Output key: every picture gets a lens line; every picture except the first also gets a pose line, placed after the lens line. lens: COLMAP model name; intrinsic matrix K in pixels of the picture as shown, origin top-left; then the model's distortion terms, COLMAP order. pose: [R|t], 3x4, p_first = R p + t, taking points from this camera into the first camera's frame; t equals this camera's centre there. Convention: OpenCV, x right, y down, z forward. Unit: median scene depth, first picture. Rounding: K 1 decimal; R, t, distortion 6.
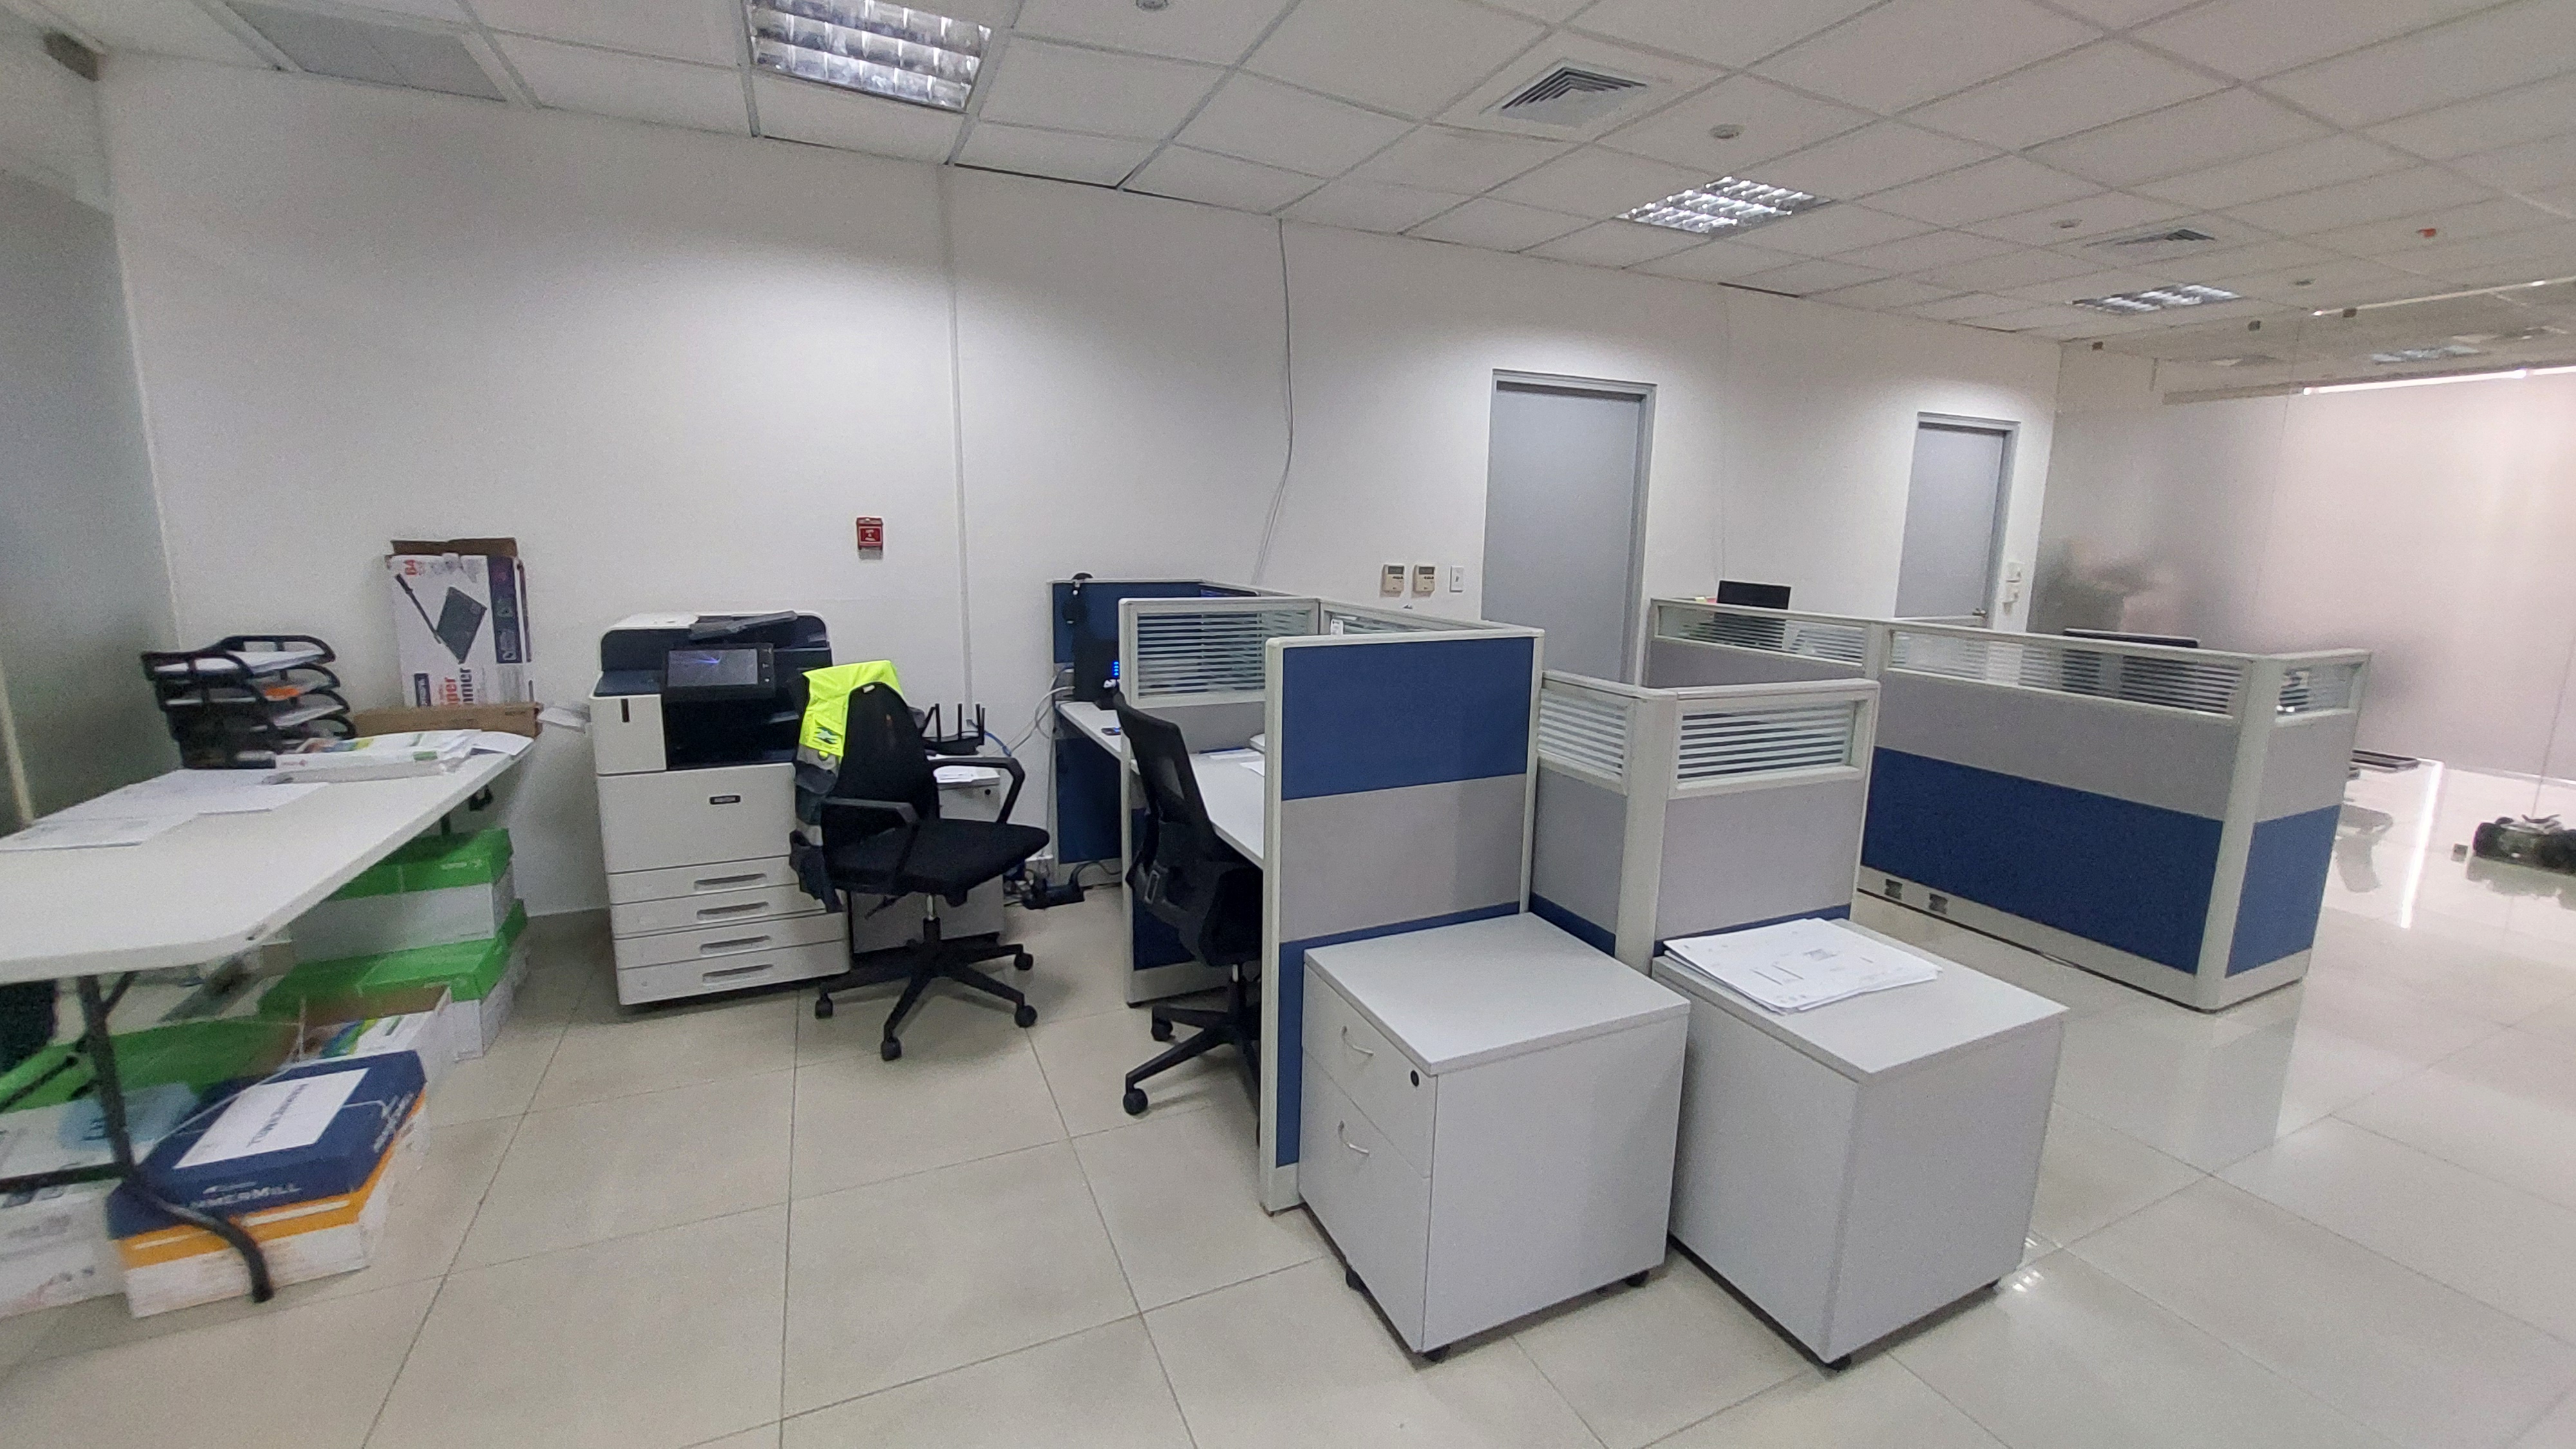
lens RADIAL K [[1024.6, 0, 1297.7], [0, 1024.6, 695.4], [0, 0, 1]] dist [-0.020139, -0.000020]
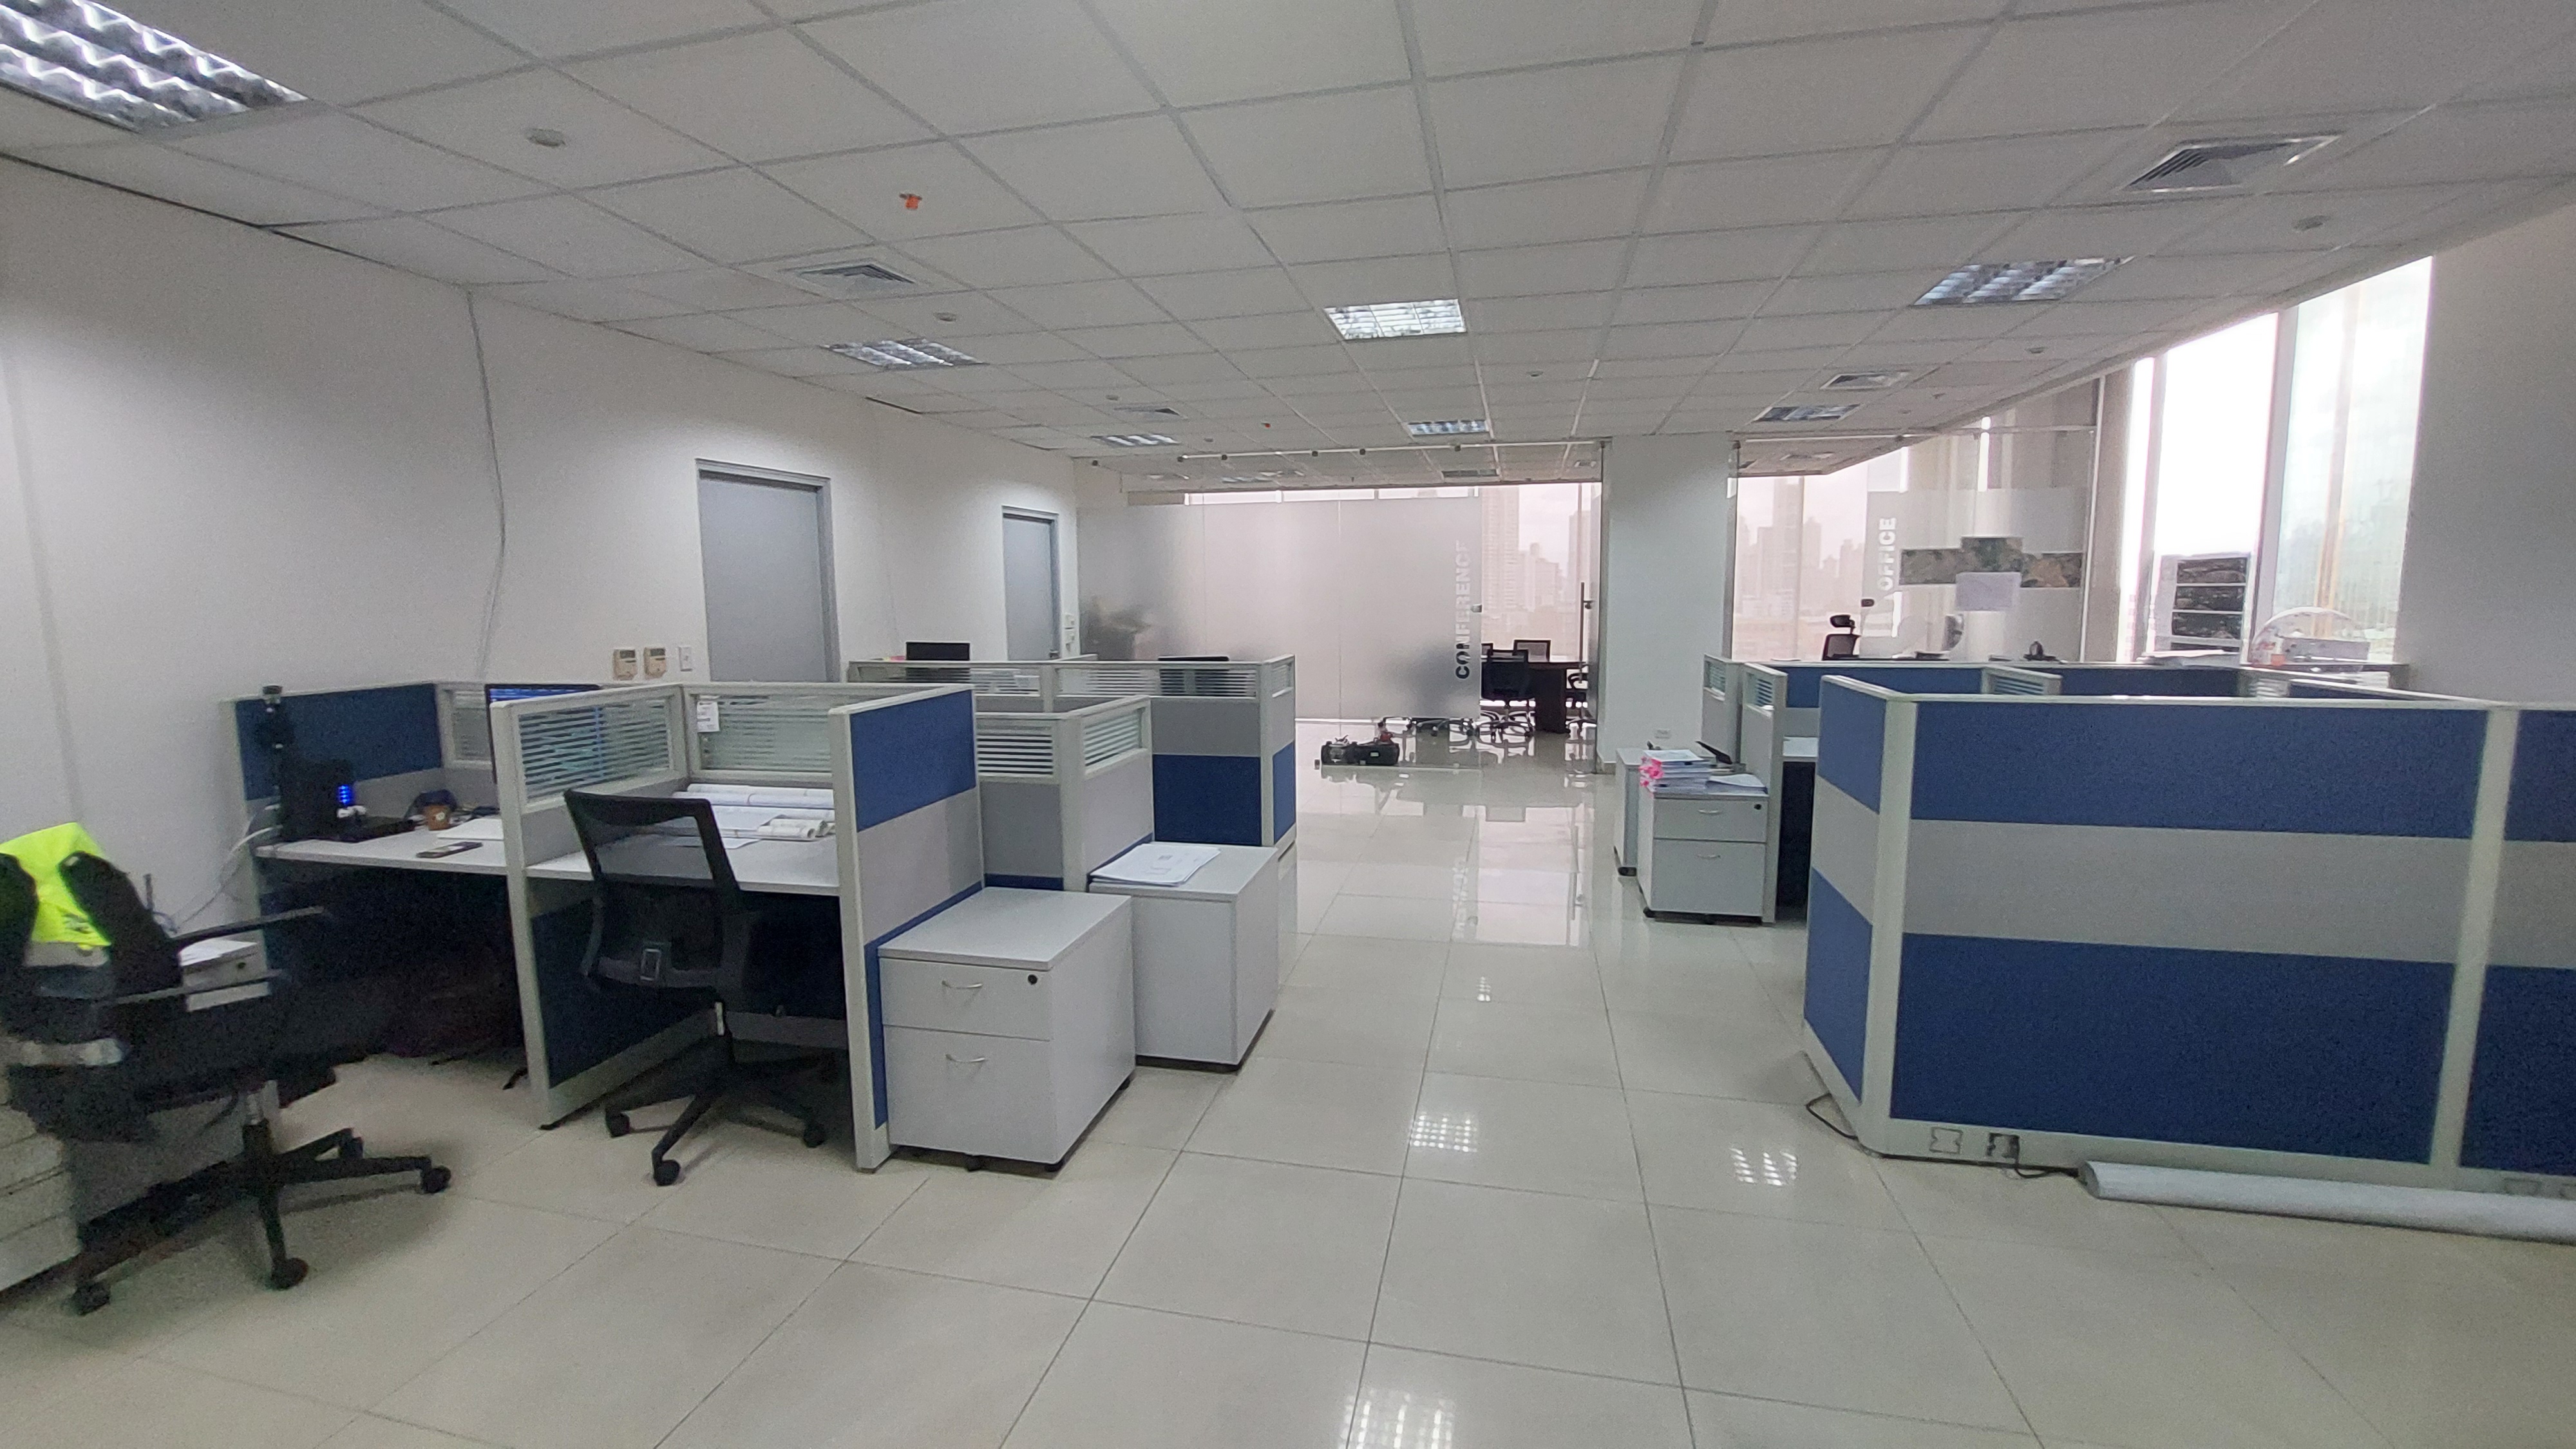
lens RADIAL K [[1024.6, 0, 1276.1], [0, 1024.6, 691.7], [0, 0, 1]] dist [-0.020139, -0.000020]
pose [[0.615465, -0.103545, 0.781333, -0.461268], [0.149442, 0.988681, 0.013306, -0.007737], [-0.773867, 0.108575, 0.623972, -0.156623]]
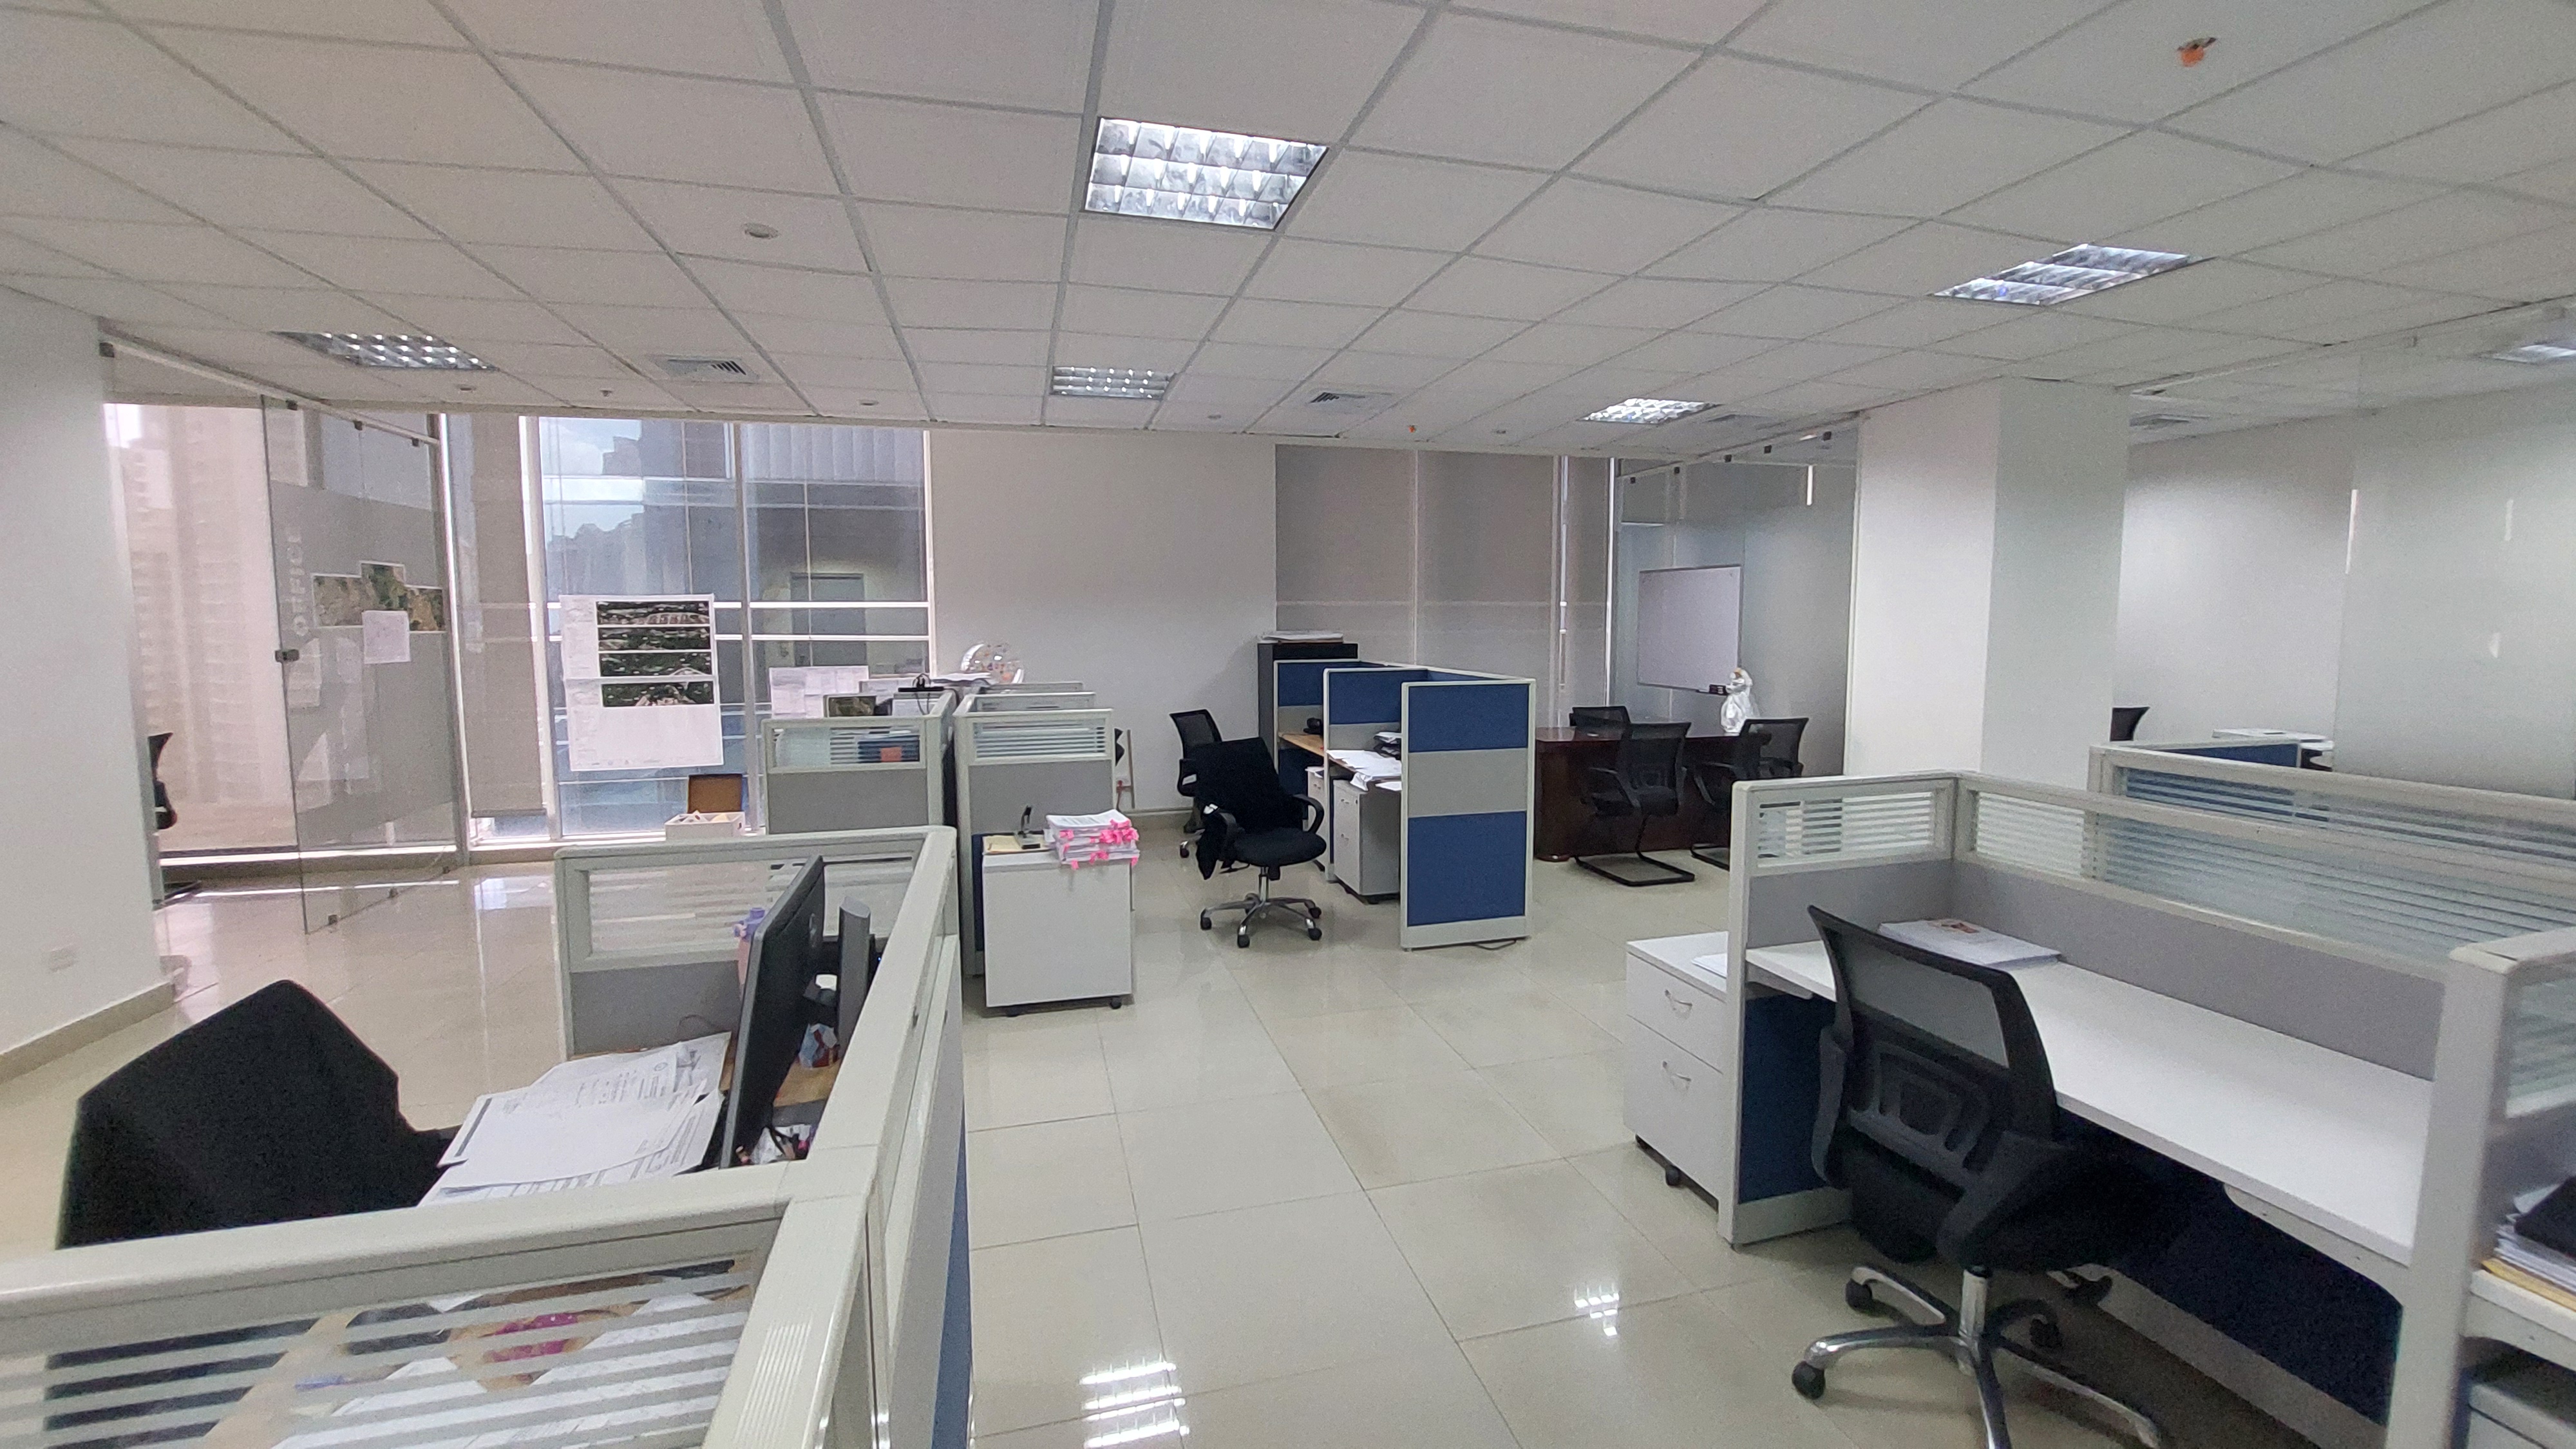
lens RADIAL K [[1024.6, 0, 1271.3], [0, 1024.6, 700.1], [0, 0, 1]] dist [-0.020139, -0.000020]
pose [[-0.984129, -0.028063, 0.175220, 0.649687], [0.015342, 0.970263, 0.241566, -0.269168], [-0.176789, 0.240420, -0.954434, 1.550021]]
